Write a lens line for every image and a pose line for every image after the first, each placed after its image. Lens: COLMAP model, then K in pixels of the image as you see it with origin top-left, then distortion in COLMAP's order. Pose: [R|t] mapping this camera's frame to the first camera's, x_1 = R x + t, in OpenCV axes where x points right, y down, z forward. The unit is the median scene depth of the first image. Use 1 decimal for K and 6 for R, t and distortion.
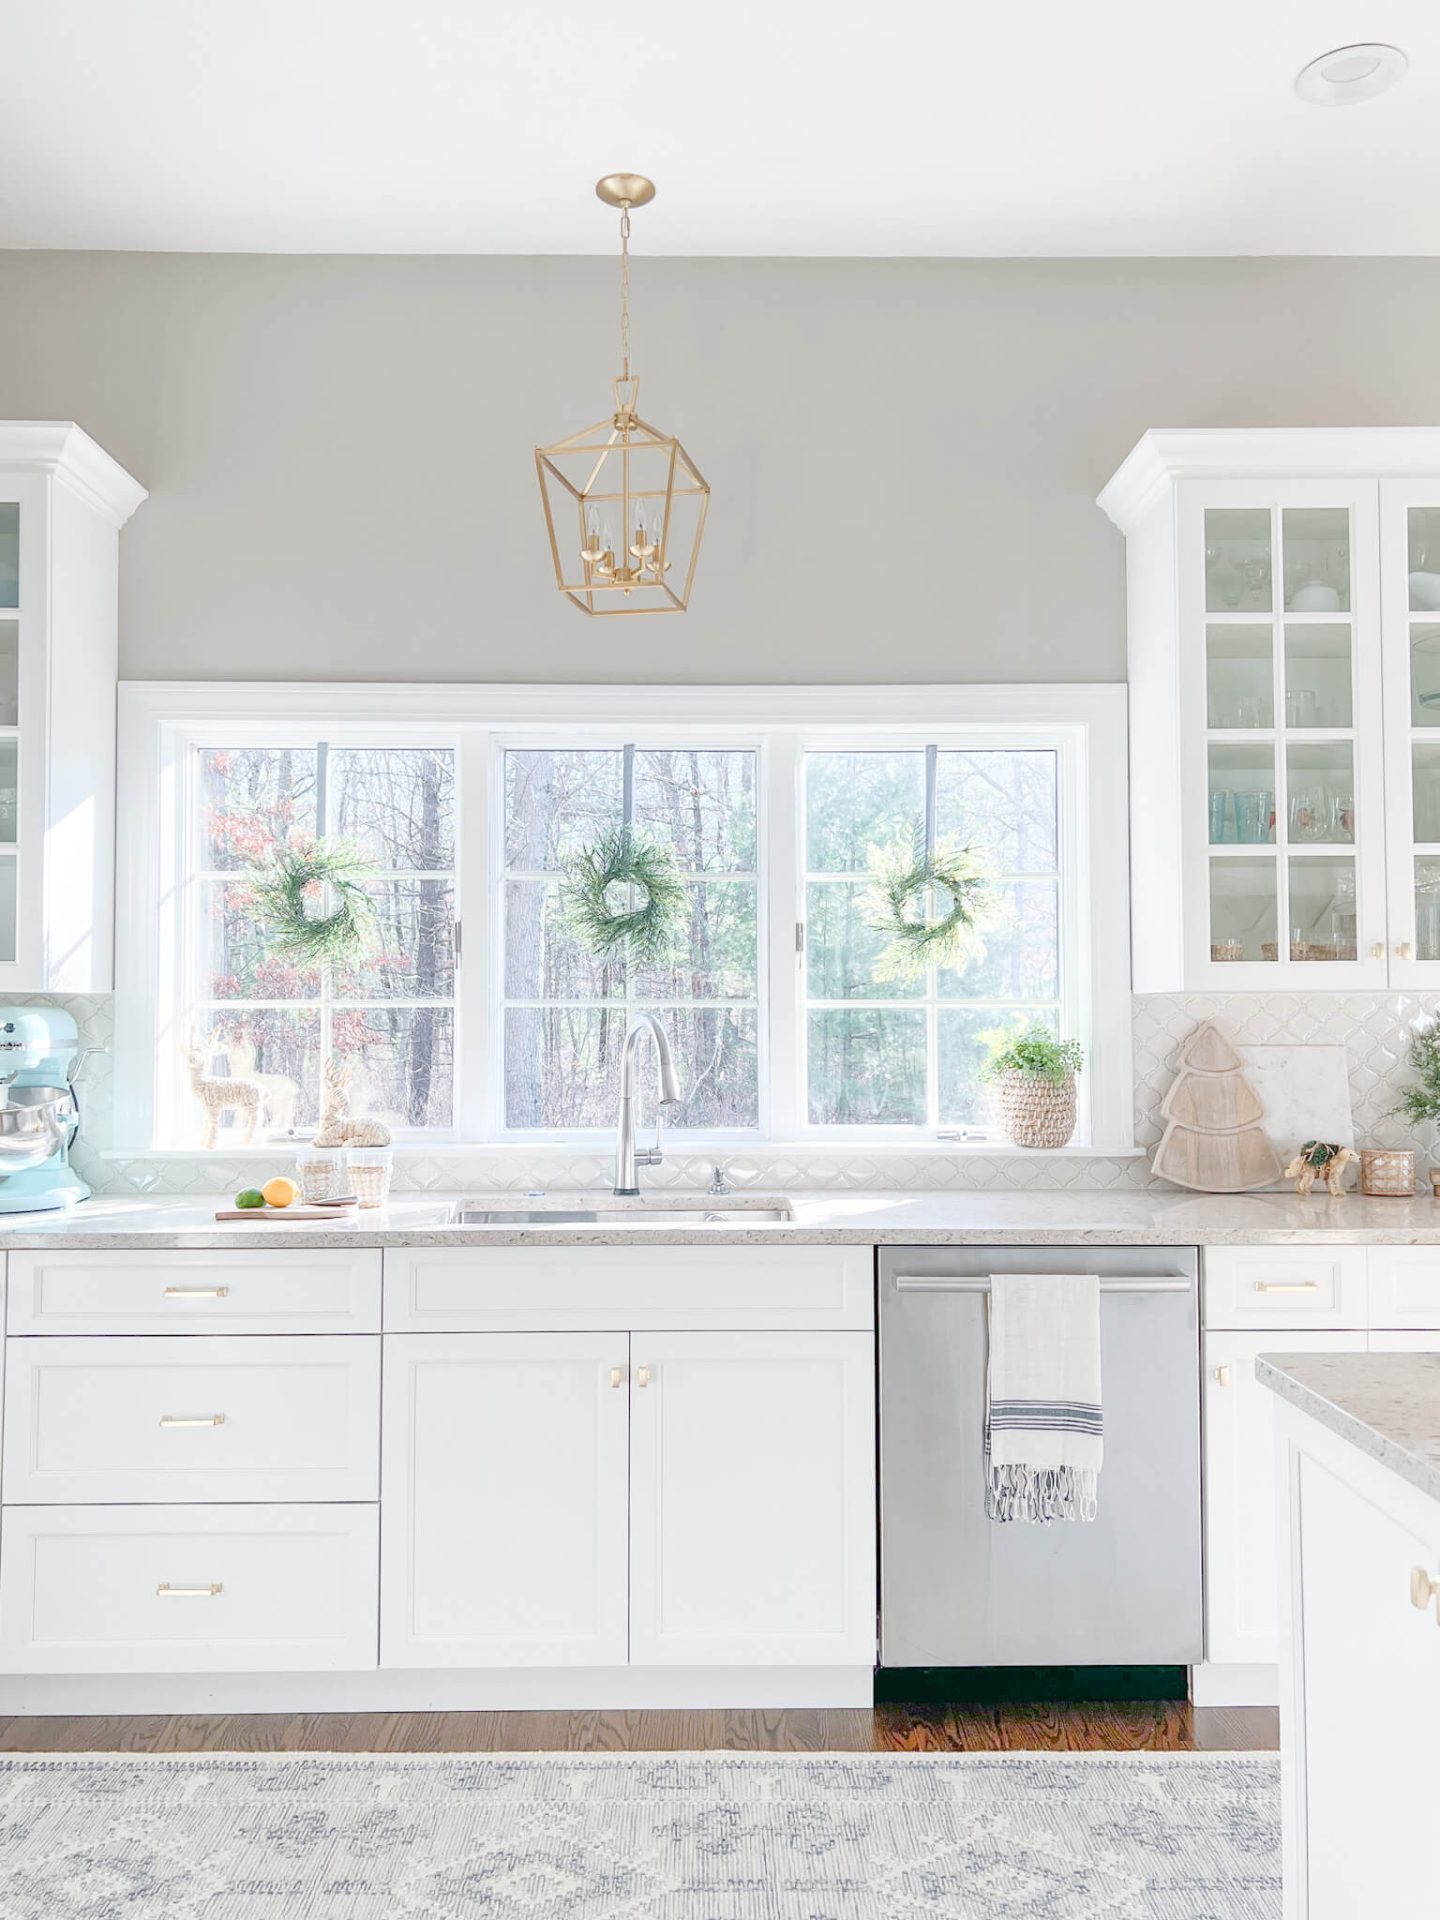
lens RADIAL K [[1468.3, 0, 720.0], [0, 1468.3, 960.0], [0, 0, 1]] dist [-0.009636, -0.009764]
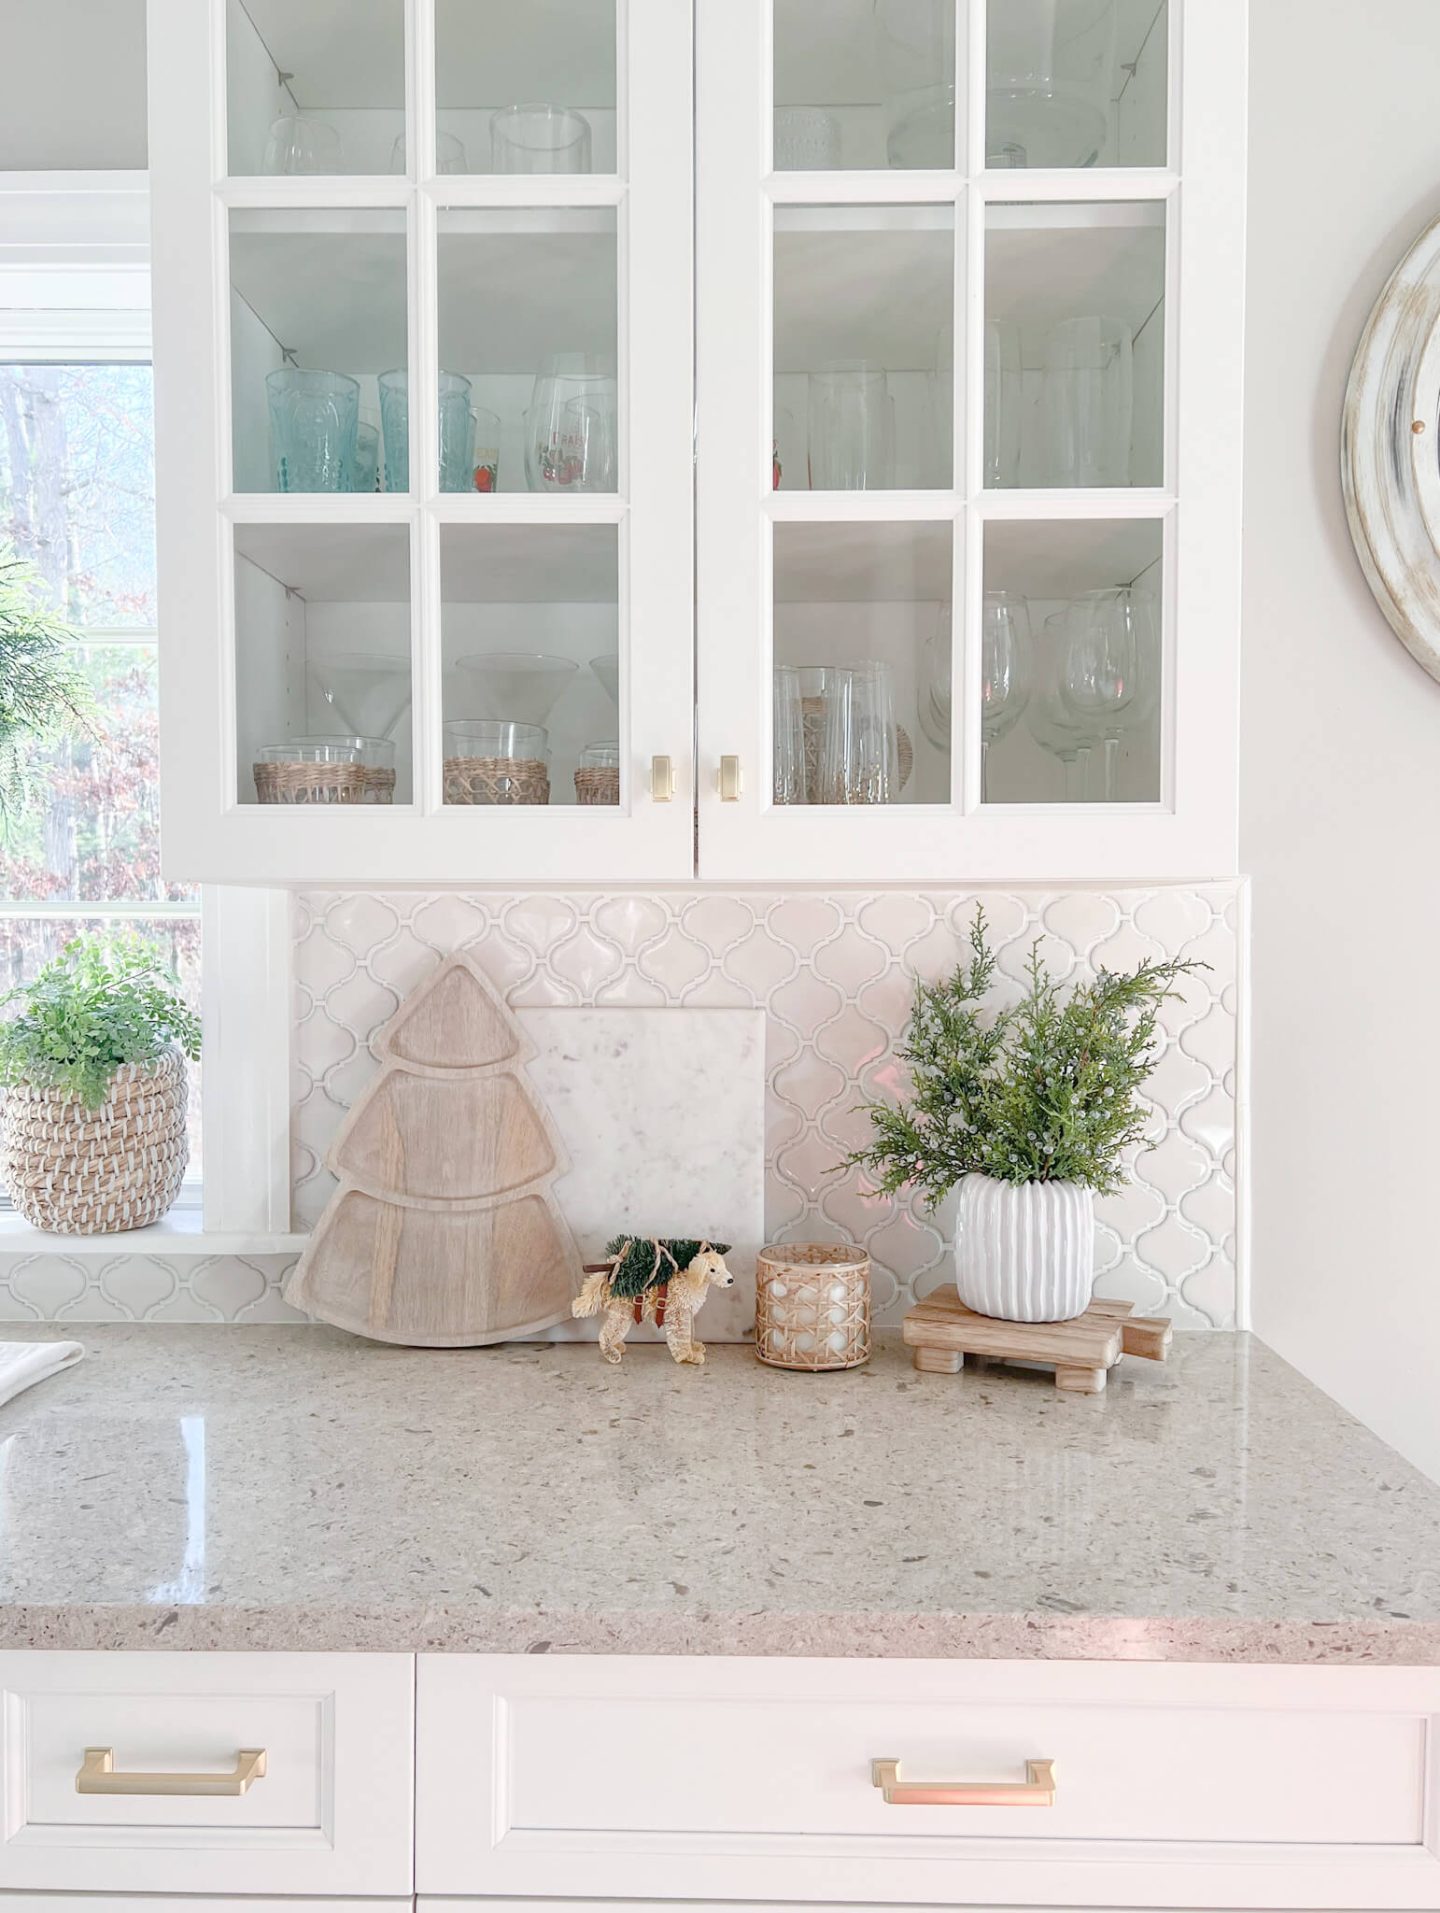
lens RADIAL K [[1467.1, 0, 720.0], [0, 1467.1, 956.5], [0, 0, 1]] dist [0.189306, -0.286471]
pose [[0.999505, 0.004209, -0.031174, 0.437168], [-0.002413, 0.998345, 0.057453, 0.016758], [0.031364, -0.057349, 0.997861, 0.563944]]
